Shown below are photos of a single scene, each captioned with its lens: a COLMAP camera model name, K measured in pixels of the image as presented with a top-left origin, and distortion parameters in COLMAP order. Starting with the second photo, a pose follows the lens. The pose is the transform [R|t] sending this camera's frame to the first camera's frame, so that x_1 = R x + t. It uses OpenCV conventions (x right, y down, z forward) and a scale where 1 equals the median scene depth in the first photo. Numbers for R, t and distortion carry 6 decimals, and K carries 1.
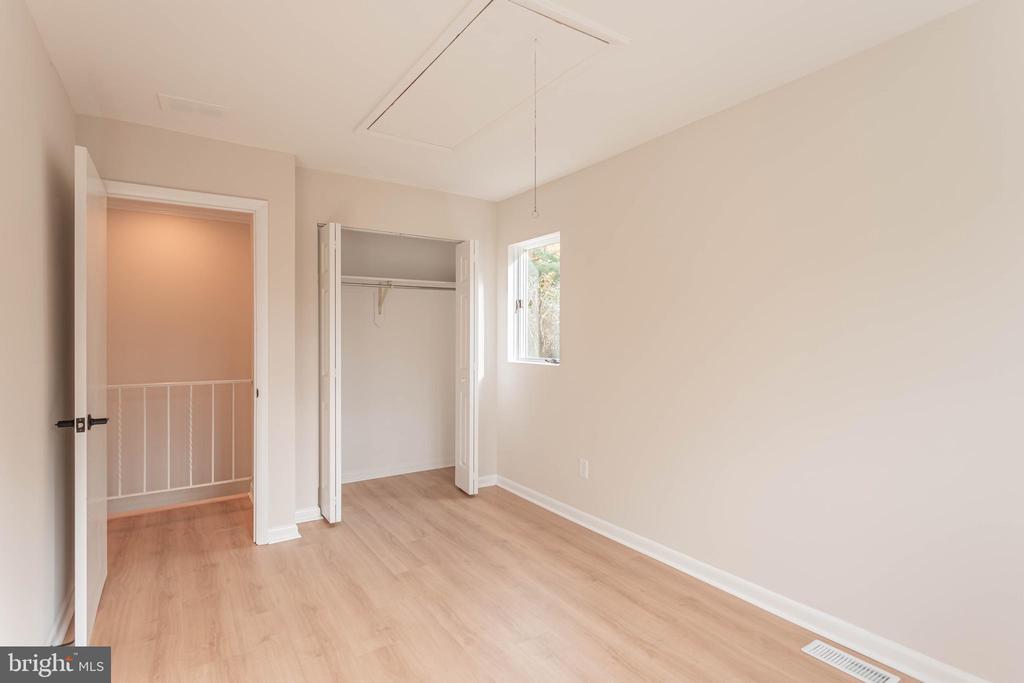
lens RADIAL K [[495.6, 0, 513.7], [0, 495.6, 339.7], [0, 0, 1]] dist [-0.000256, -0.000593]
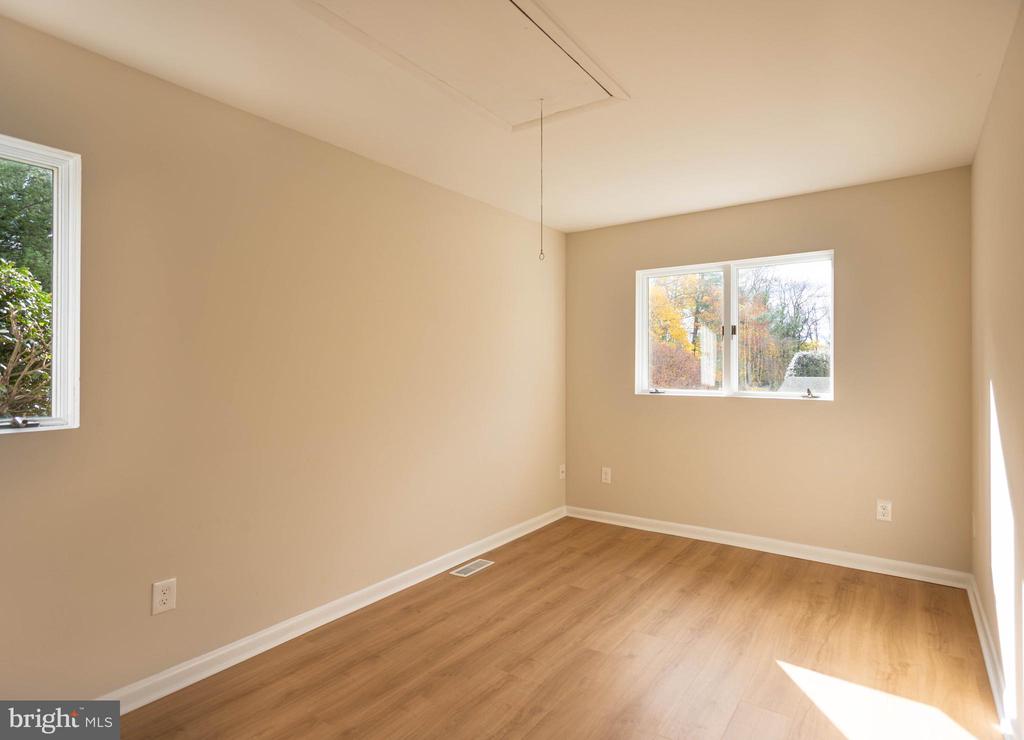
lens RADIAL K [[512.7, 0, 517.1], [0, 512.7, 367.8], [0, 0, 1]] dist [-0.005574, -0.000231]
pose [[-0.337822, 0.004584, 0.941199, -0.853855], [-0.001573, 0.999984, -0.005435, -0.024468], [-0.941209, -0.003317, -0.337809, 1.181487]]
